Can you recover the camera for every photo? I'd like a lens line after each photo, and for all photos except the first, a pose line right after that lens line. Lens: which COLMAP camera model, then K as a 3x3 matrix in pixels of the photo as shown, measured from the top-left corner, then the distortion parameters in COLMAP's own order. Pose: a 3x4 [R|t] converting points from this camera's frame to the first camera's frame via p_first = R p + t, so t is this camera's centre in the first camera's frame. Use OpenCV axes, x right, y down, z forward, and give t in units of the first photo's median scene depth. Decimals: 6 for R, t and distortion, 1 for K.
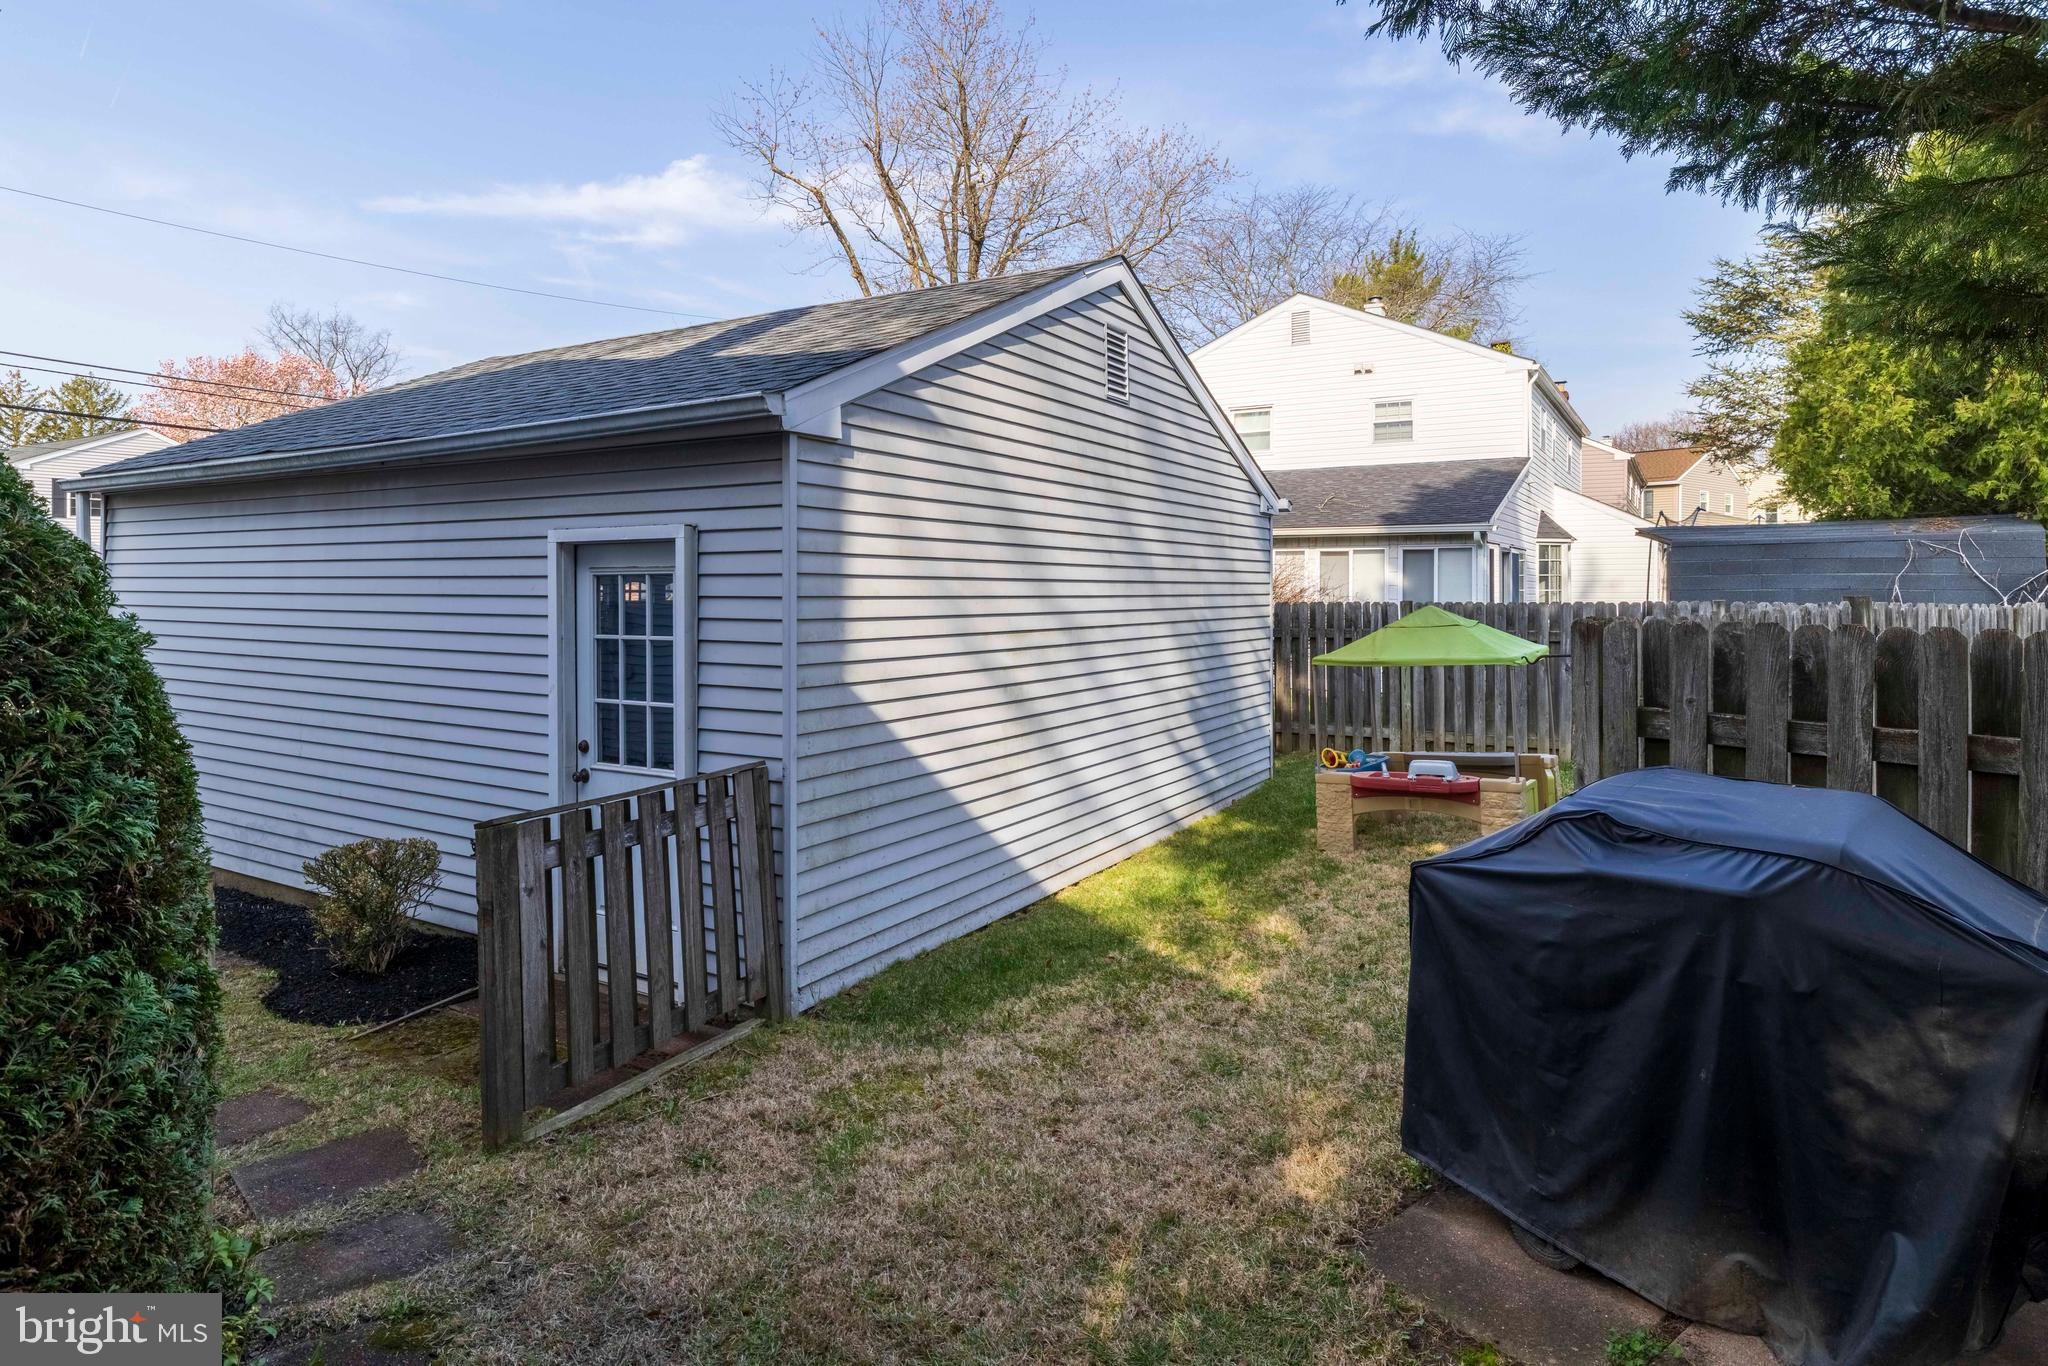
lens RADIAL K [[1118.1, 0, 1022.7], [0, 1118.1, 680.9], [0, 0, 1]] dist [-0.000631, -0.000047]
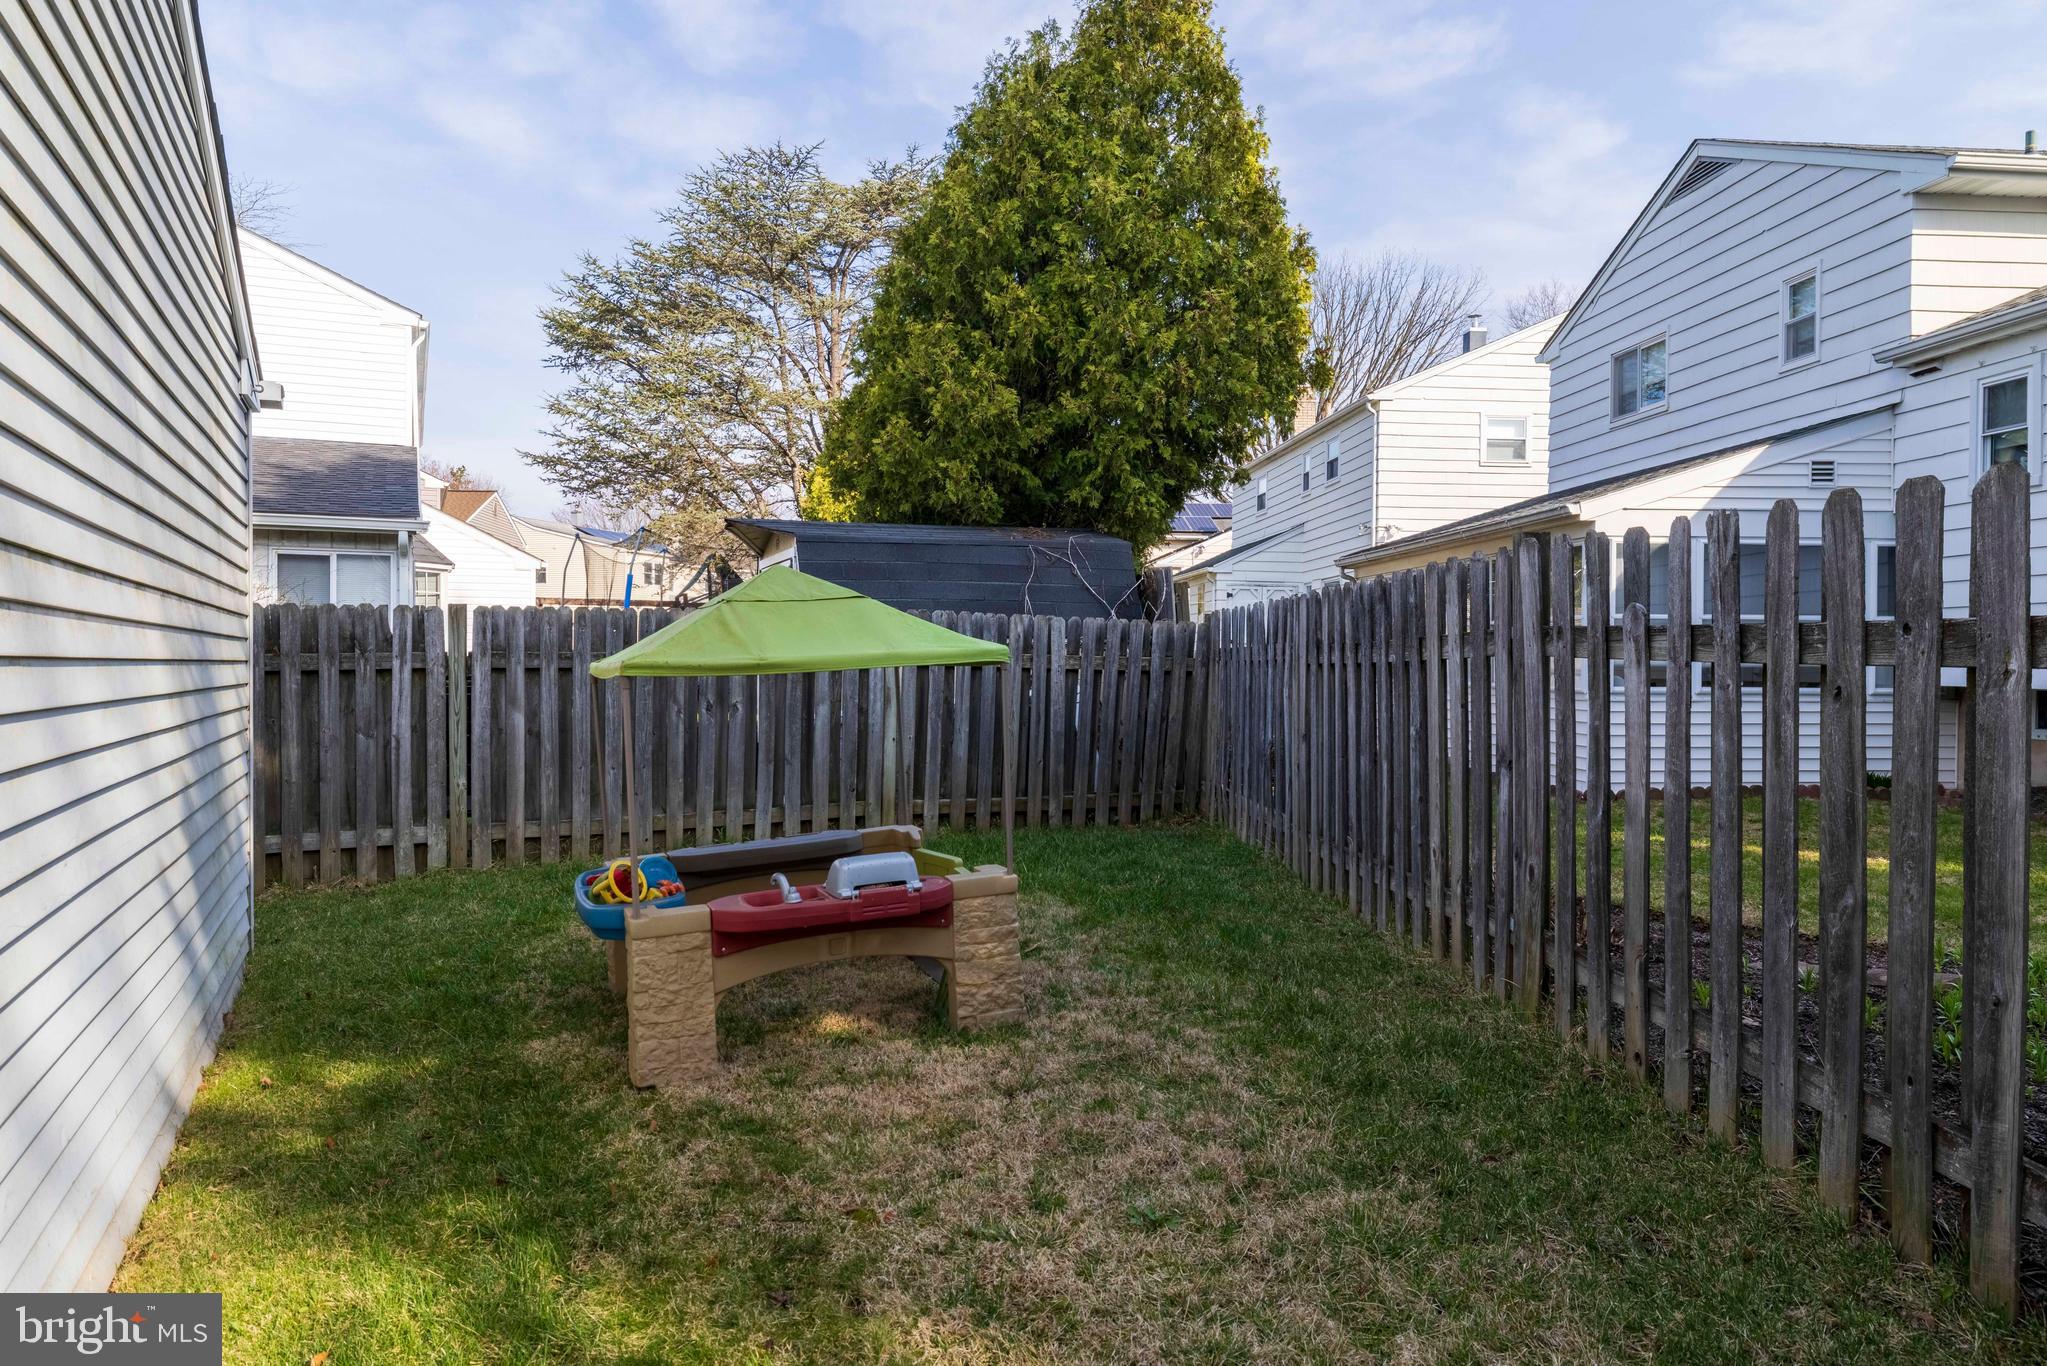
lens RADIAL K [[1306.3, 0, 1023.3], [0, 1306.3, 682.4], [0, 0, 1]] dist [-0.002630, -0.001730]
pose [[0.565553, -0.015234, 0.824572, -0.052272], [0.068034, 0.997283, -0.028238, 0.008881], [-0.821901, 0.072069, 0.565053, 0.373658]]
